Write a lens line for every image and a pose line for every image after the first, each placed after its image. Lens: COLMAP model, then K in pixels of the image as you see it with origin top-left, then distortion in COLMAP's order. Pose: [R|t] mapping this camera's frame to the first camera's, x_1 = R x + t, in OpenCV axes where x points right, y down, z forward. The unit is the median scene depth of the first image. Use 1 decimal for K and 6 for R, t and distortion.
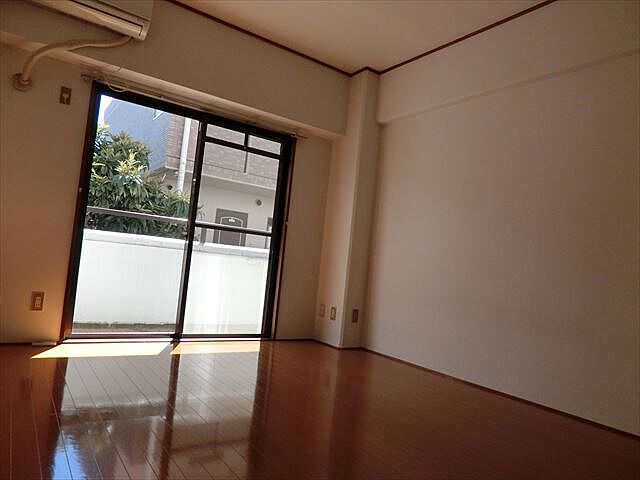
lens RADIAL K [[439.4, 0, 320.0], [0, 439.4, 240.0], [0, 0, 1]] dist [-0.065189, 0.037402]
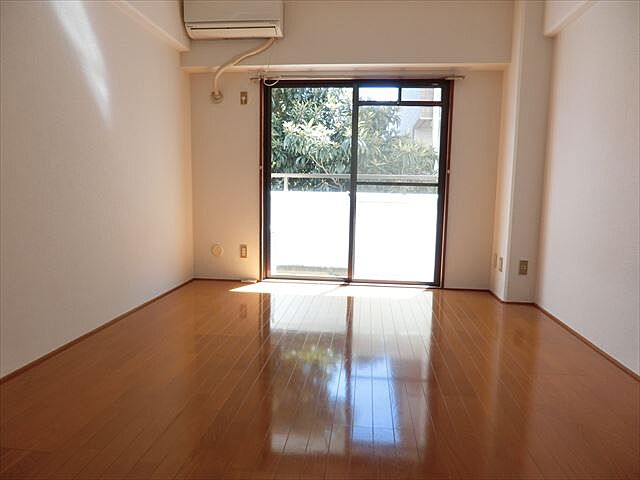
lens RADIAL K [[439.4, 0, 320.0], [0, 439.4, 240.0], [0, 0, 1]] dist [-0.065189, 0.037402]
pose [[0.745432, -0.006327, -0.666552, 0.369078], [0.092829, 0.991196, 0.094407, -0.005378], [0.660086, -0.132249, 0.739457, 0.079662]]
